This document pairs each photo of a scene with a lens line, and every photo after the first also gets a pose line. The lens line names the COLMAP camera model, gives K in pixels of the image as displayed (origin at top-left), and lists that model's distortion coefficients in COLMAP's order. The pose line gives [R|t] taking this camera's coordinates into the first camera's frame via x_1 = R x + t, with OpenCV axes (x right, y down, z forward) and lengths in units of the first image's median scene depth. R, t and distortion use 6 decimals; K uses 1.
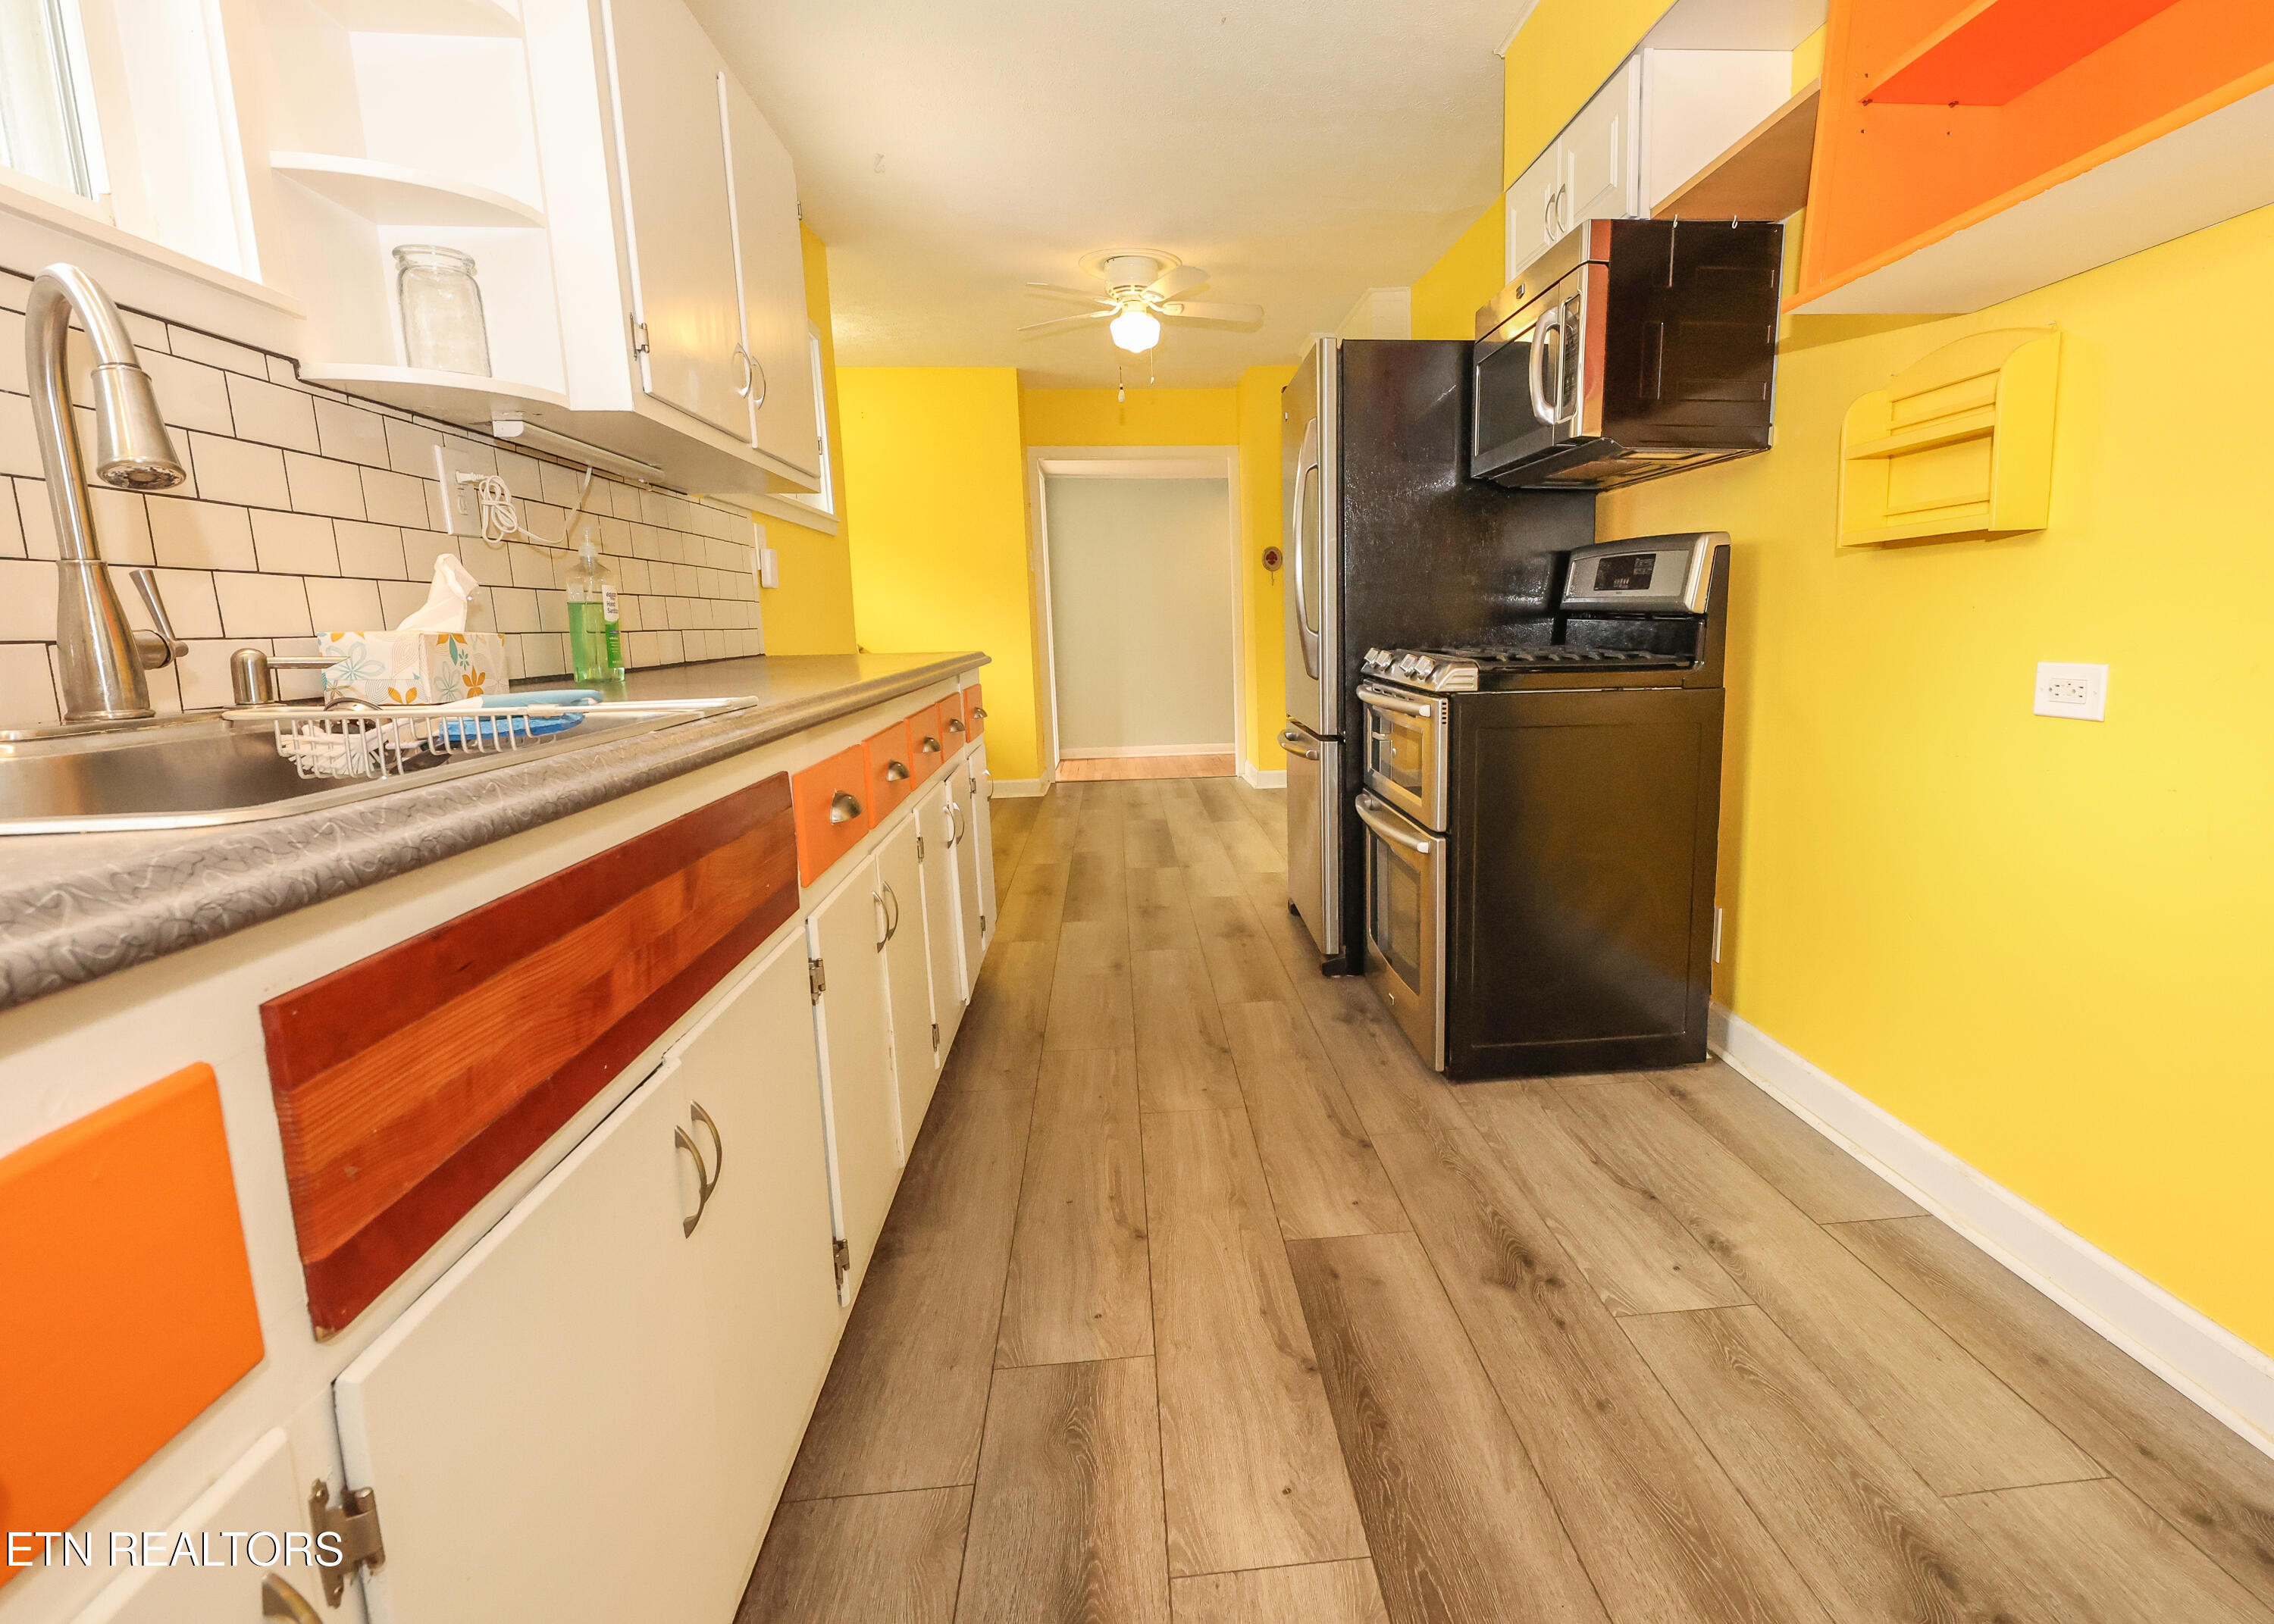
lens RADIAL K [[1183.5, 0, 1256.8], [0, 1183.5, 822.5], [0, 0, 1]] dist [0.012355, -0.003139]
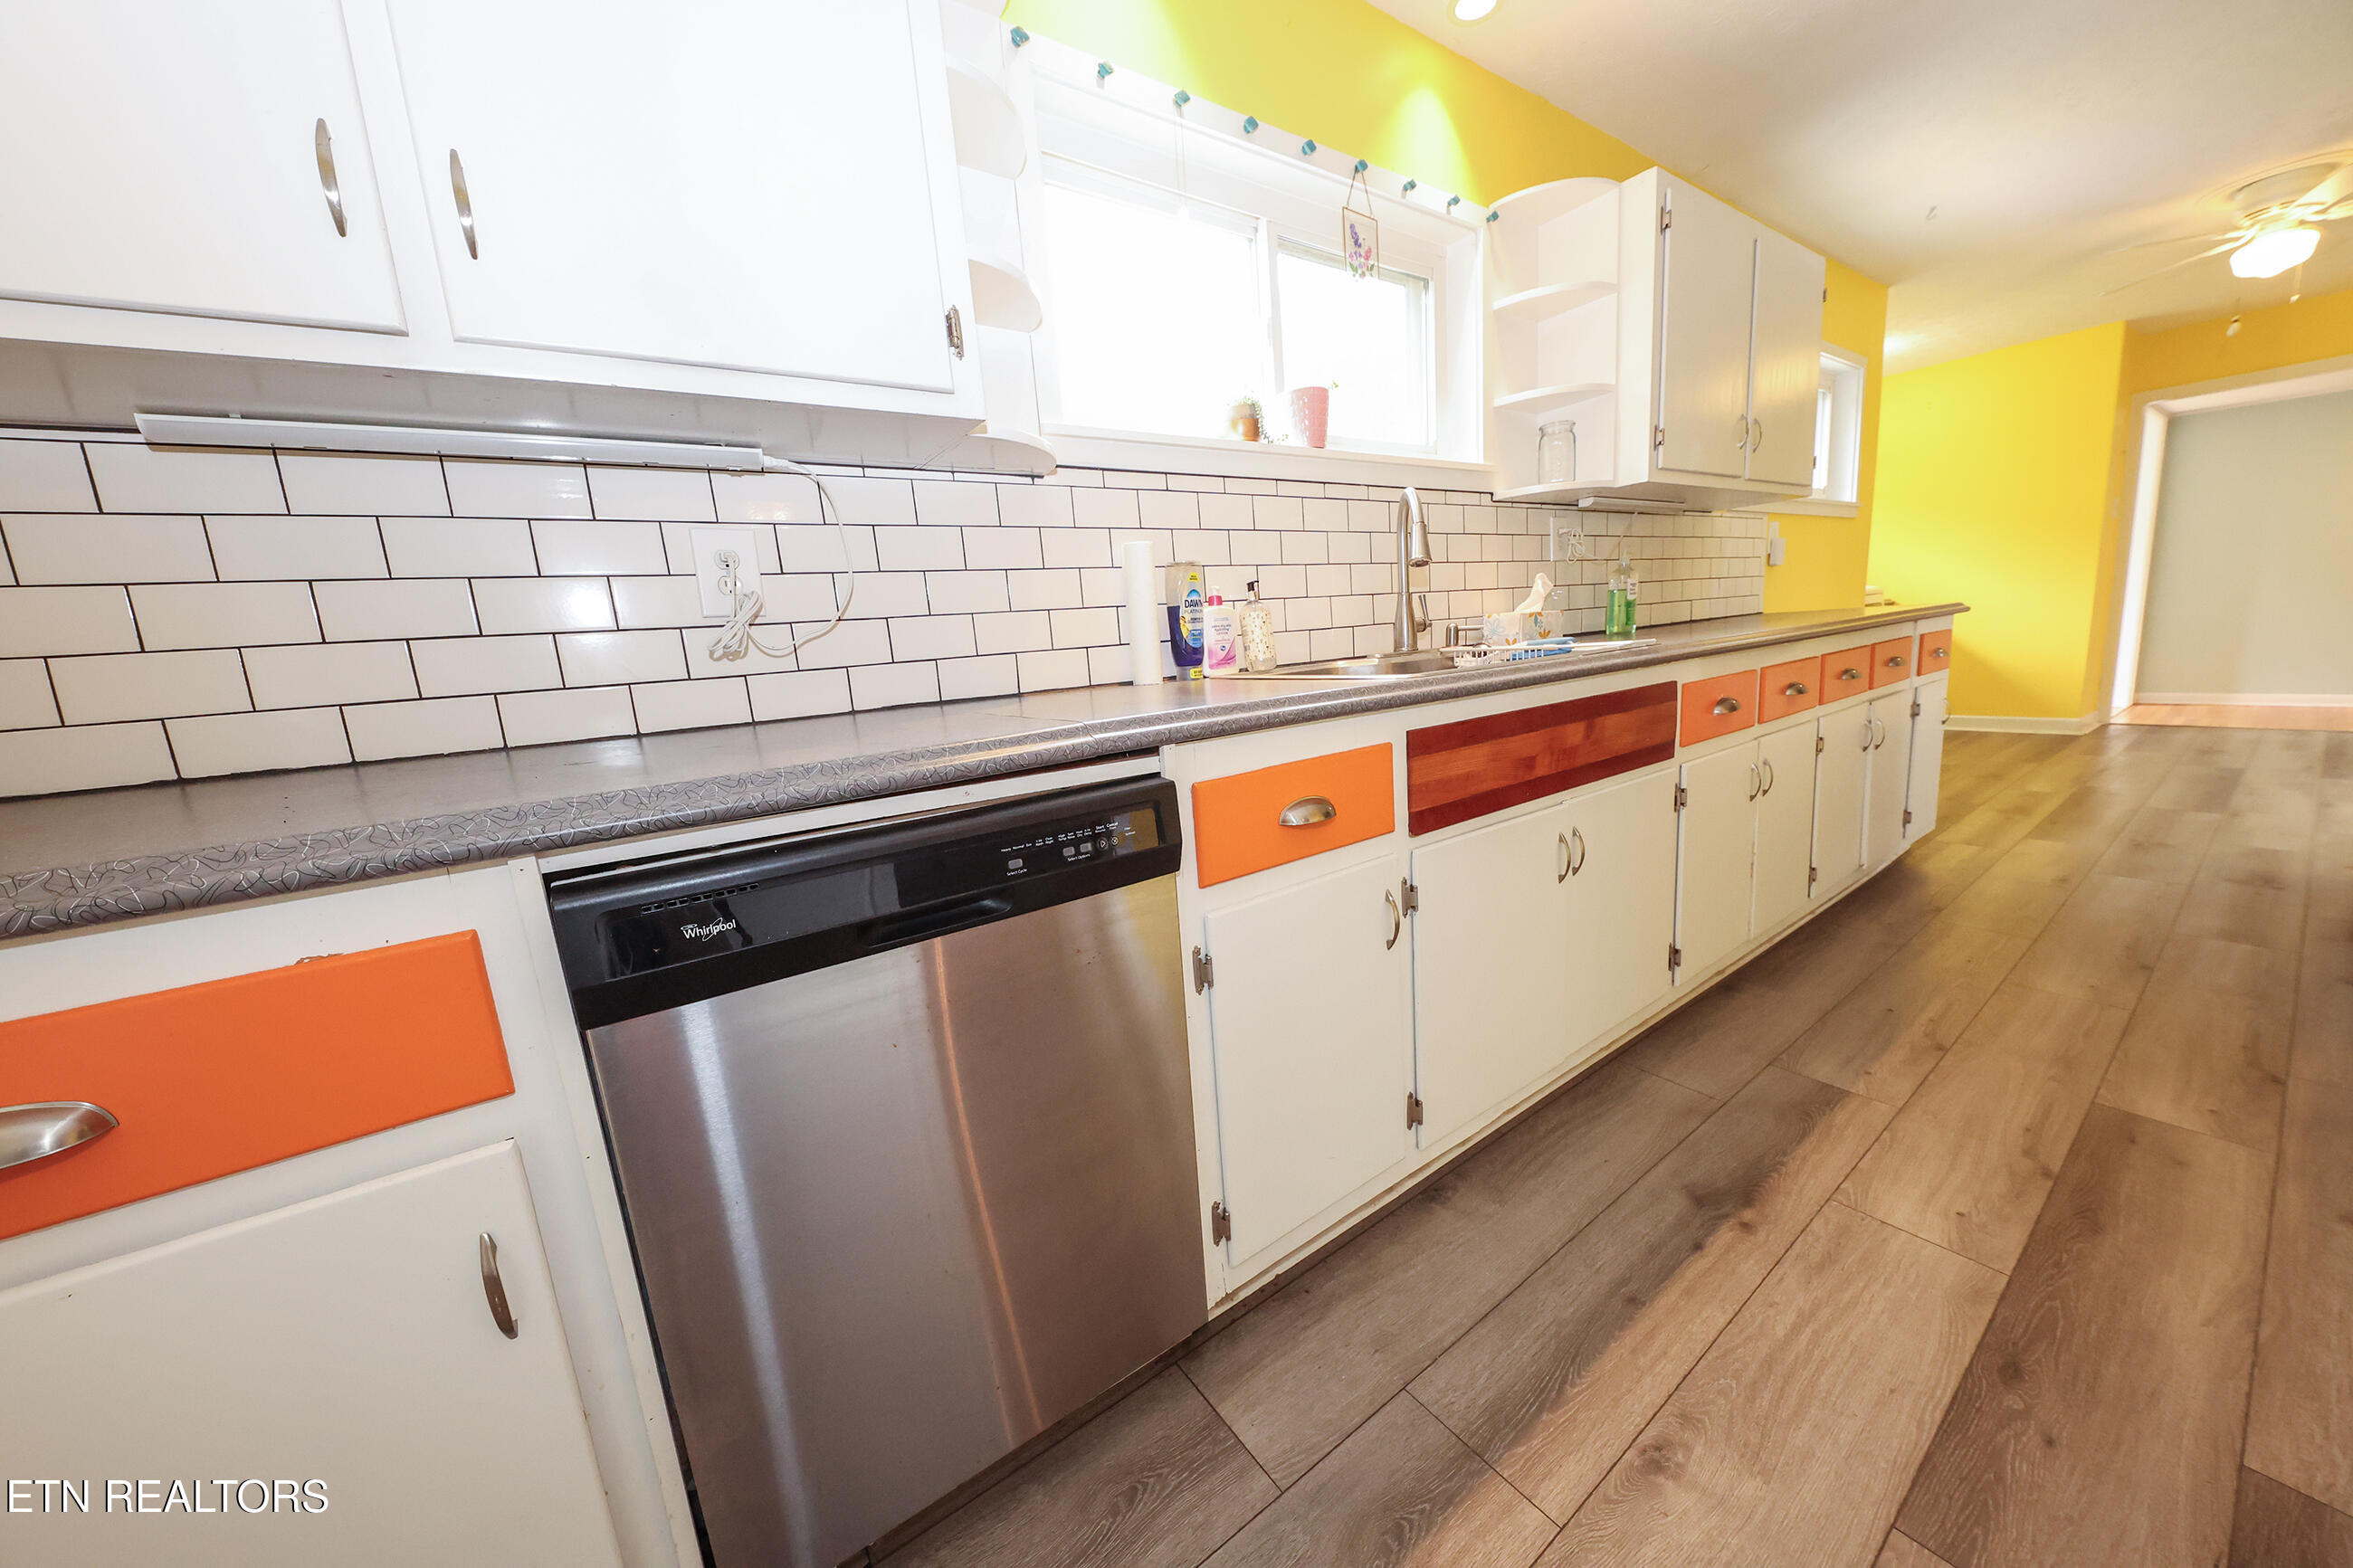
lens RADIAL K [[831.0, 0, 1186.0], [0, 831.0, 786.6], [0, 0, 1]] dist [-0.008425, -0.000442]
pose [[0.482956, 0.137470, -0.864787, 0.311554], [-0.082479, 0.990351, 0.111368, 0.032563], [0.871752, 0.017541, 0.489634, -0.236047]]
